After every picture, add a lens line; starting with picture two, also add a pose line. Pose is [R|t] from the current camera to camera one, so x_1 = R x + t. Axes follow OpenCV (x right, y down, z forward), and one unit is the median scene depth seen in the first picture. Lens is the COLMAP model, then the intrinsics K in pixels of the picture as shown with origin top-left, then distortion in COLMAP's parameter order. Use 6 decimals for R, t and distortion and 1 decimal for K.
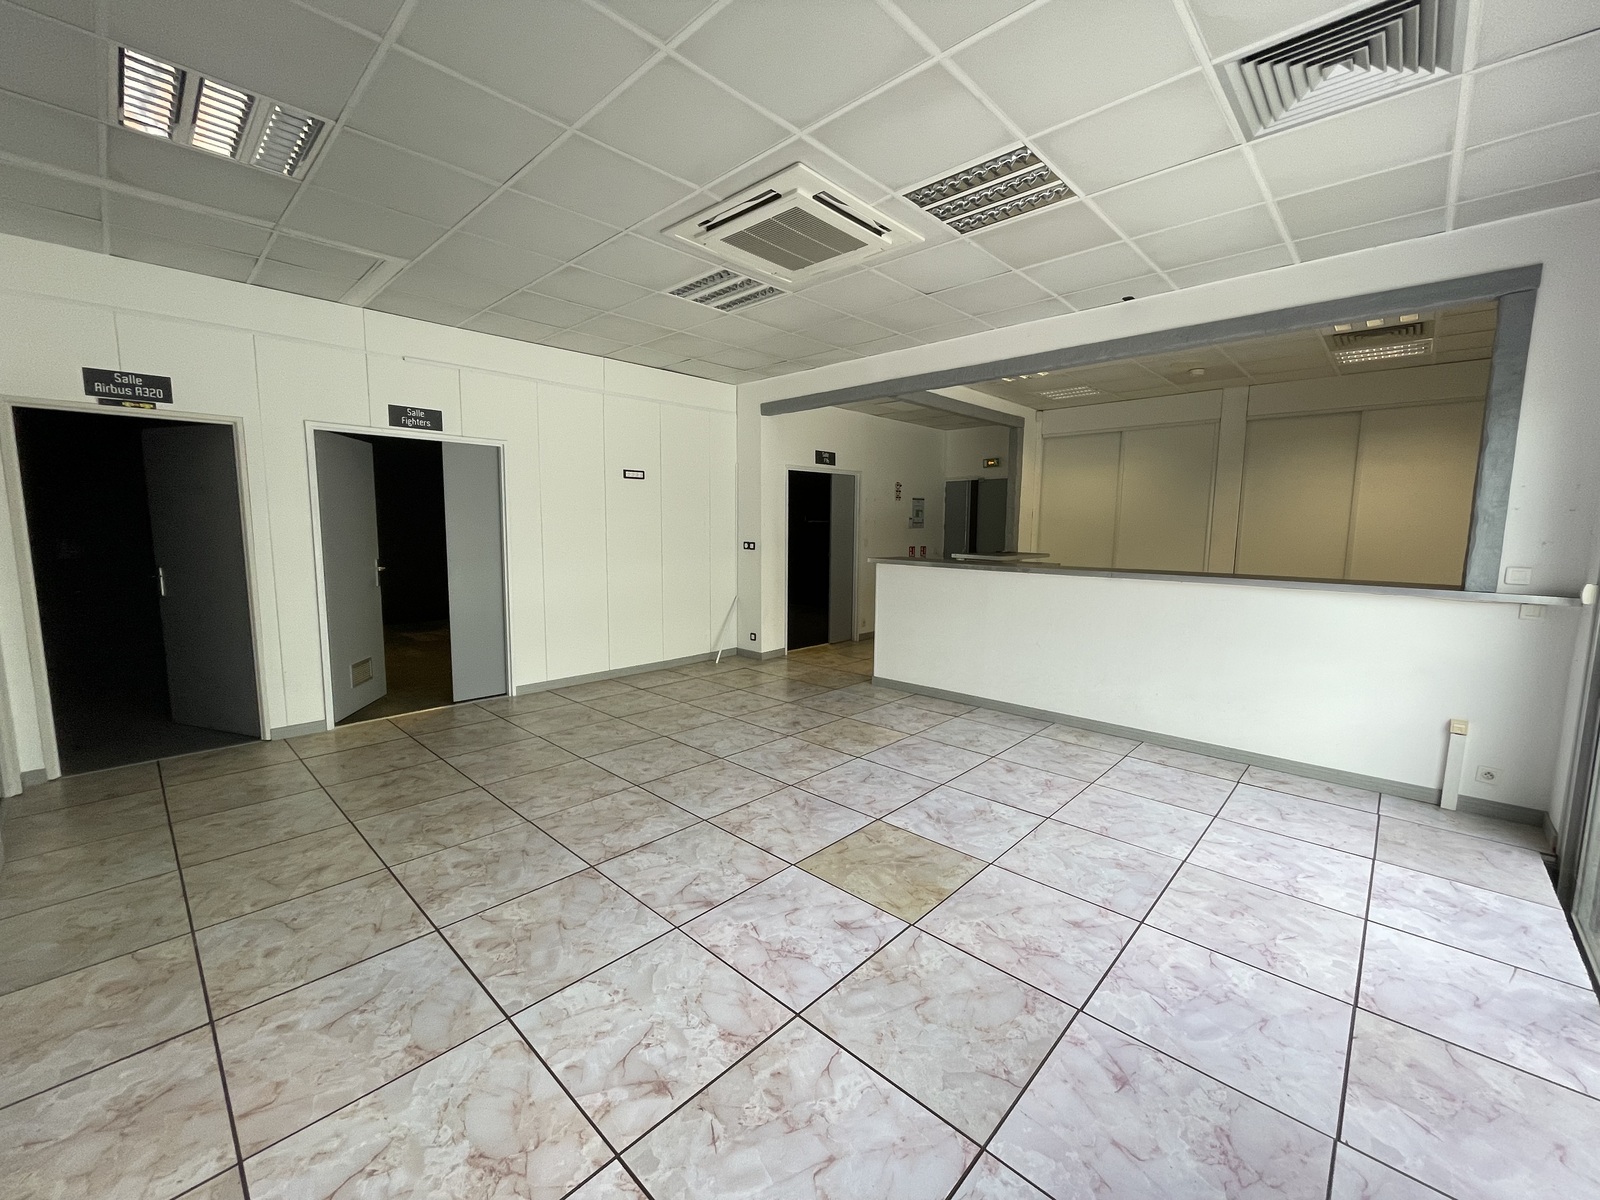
lens RADIAL K [[652.0, 0, 800.0], [0, 652.0, 600.0], [0, 0, 1]] dist [-0.001255, -0.000373]
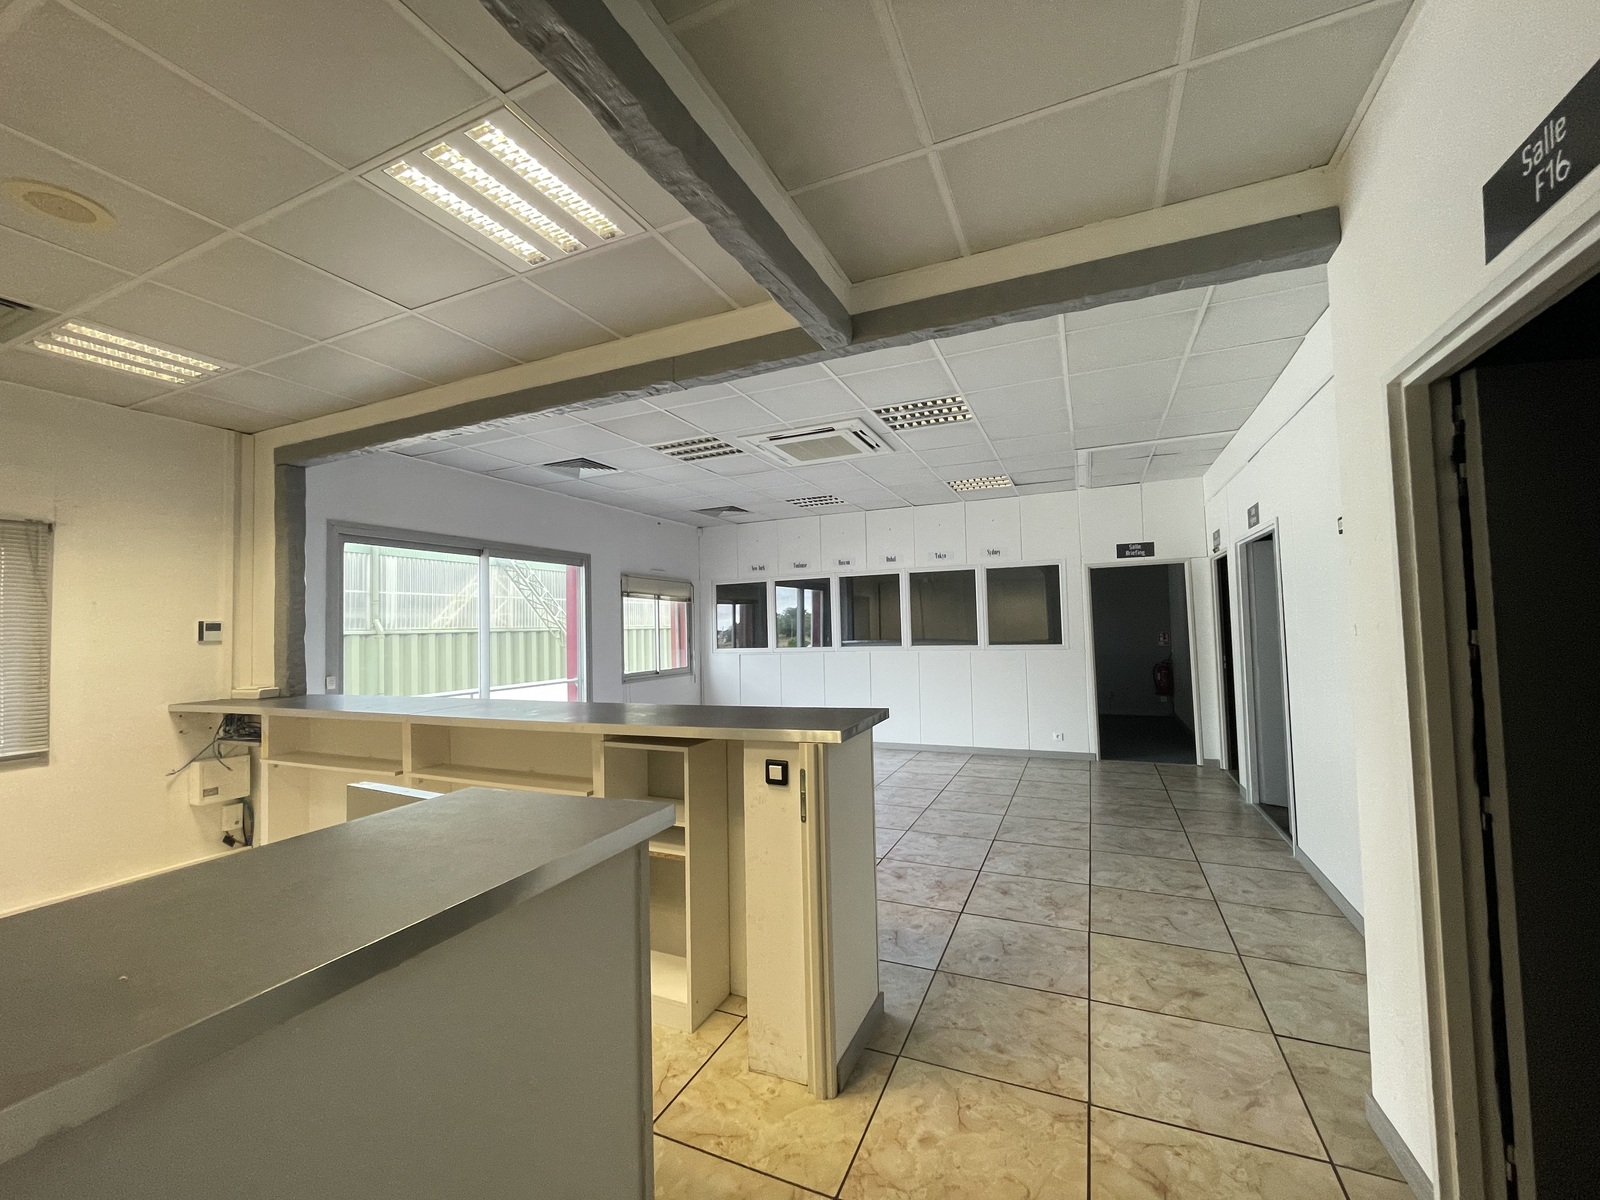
lens RADIAL K [[652.0, 0, 800.0], [0, 652.0, 600.0], [0, 0, 1]] dist [-0.001255, -0.000373]
pose [[-0.942586, 0.003974, -0.333939, 0.397995], [-0.019688, 0.997529, 0.067442, -0.215725], [0.333382, 0.070144, -0.940179, 1.791707]]
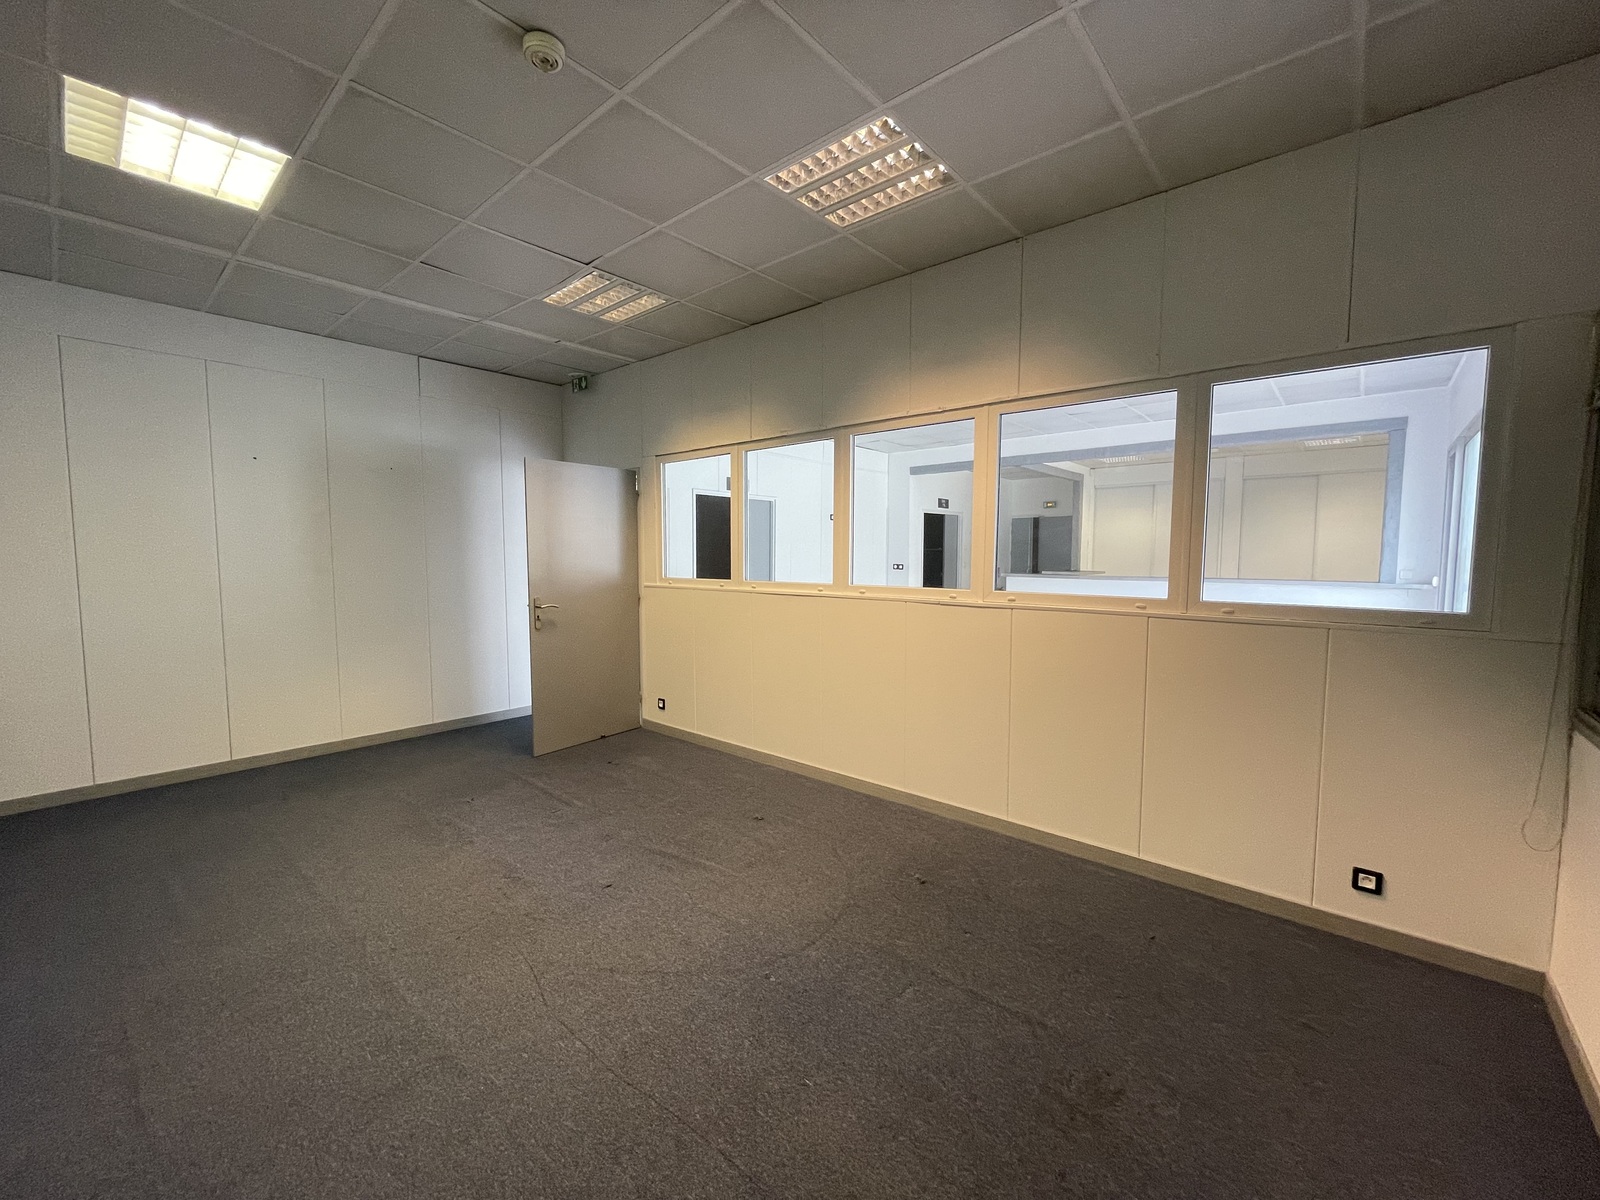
lens RADIAL K [[652.0, 0, 800.0], [0, 652.0, 600.0], [0, 0, 1]] dist [-0.001255, -0.000373]
pose [[0.999019, -0.008950, 0.043359, -0.537182], [0.010824, 0.999008, -0.043193, 0.071119], [-0.042929, 0.043620, 0.998125, -0.587672]]
